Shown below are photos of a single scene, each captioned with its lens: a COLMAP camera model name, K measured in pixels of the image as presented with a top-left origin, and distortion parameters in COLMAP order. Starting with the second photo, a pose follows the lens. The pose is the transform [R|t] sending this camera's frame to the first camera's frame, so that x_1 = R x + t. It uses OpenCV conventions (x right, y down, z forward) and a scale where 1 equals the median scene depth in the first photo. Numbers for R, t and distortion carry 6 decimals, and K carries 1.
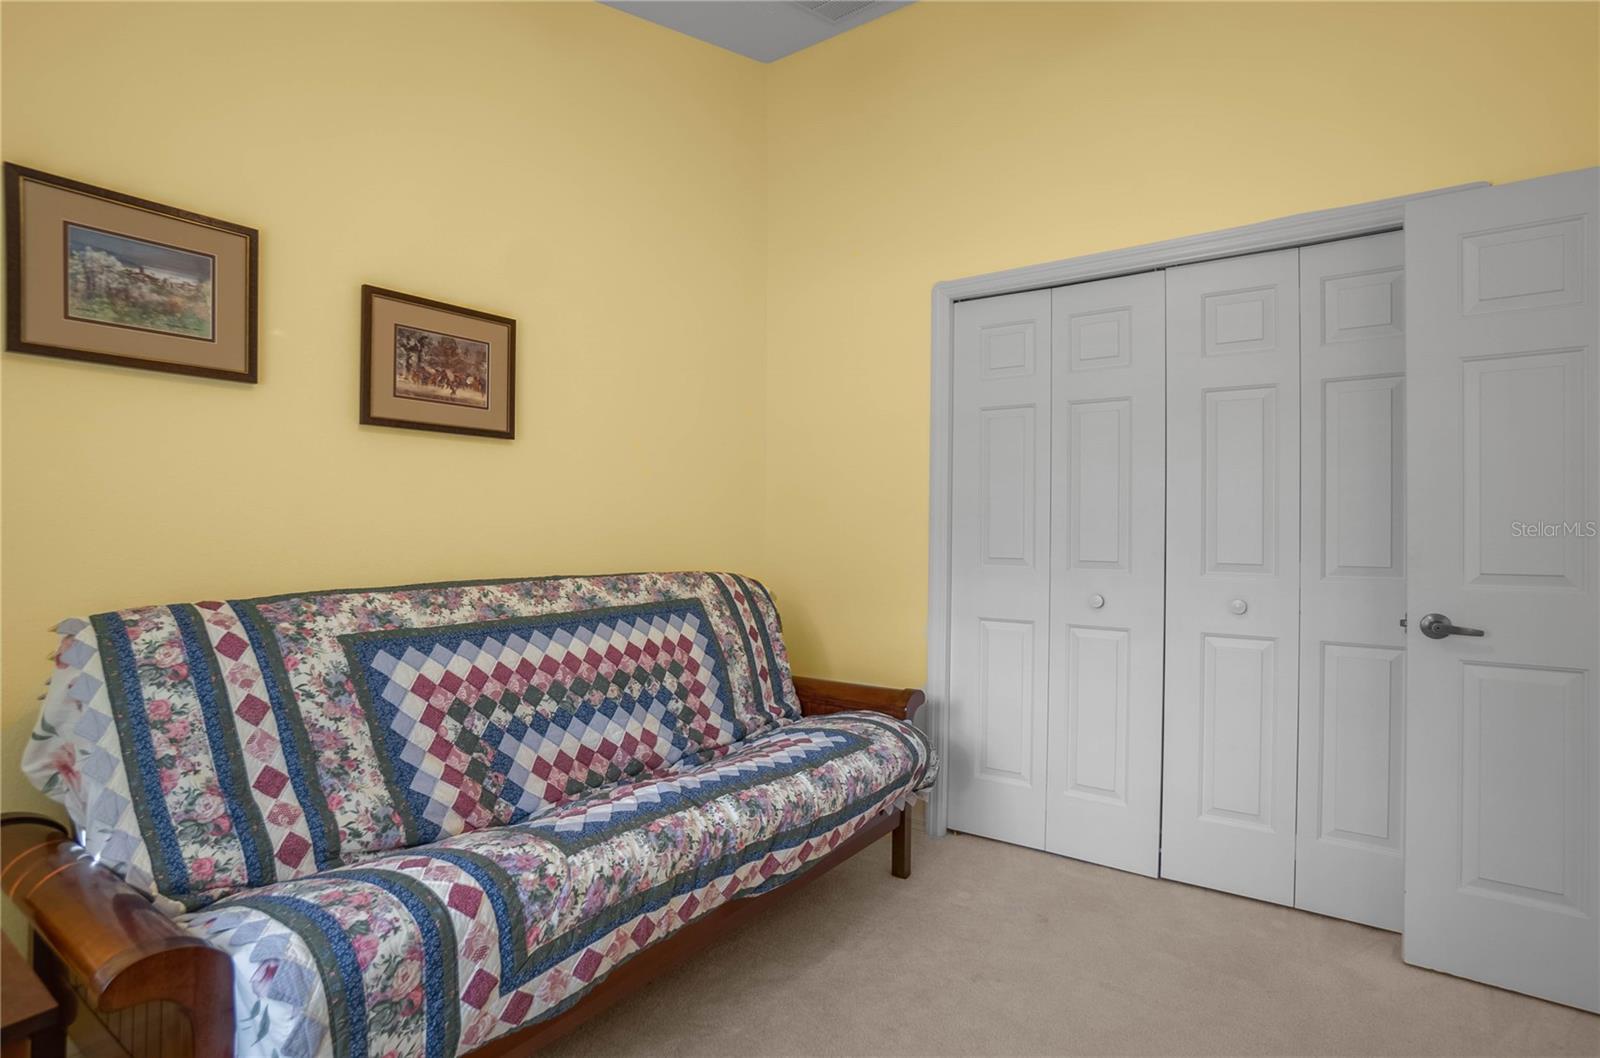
lens RADIAL K [[789.4, 0, 800.0], [0, 789.4, 529.0], [0, 0, 1]] dist [-0.068712, 0.040867]
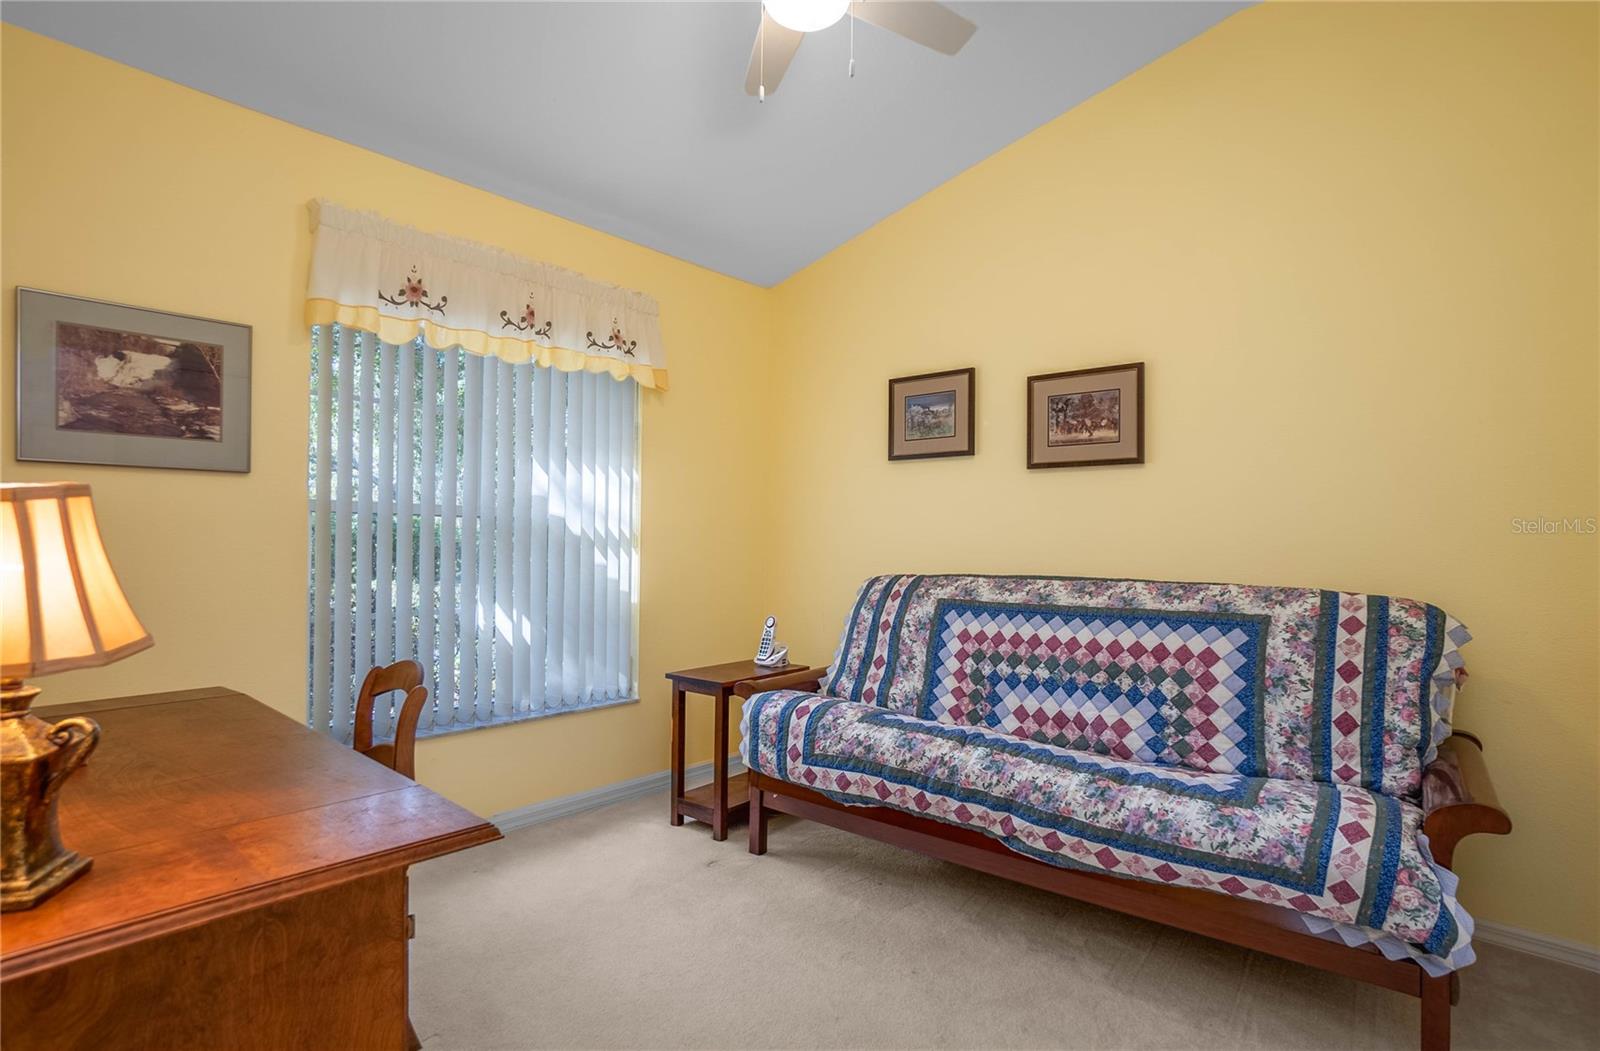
lens RADIAL K [[781.4, 0, 795.1], [0, 781.4, 542.4], [0, 0, 1]] dist [-0.049712, 0.025245]
pose [[-0.072821, -0.004247, -0.997336, 1.033662], [-0.012982, 0.999910, -0.003311, 0.018744], [0.997261, 0.012706, -0.072870, 0.698009]]
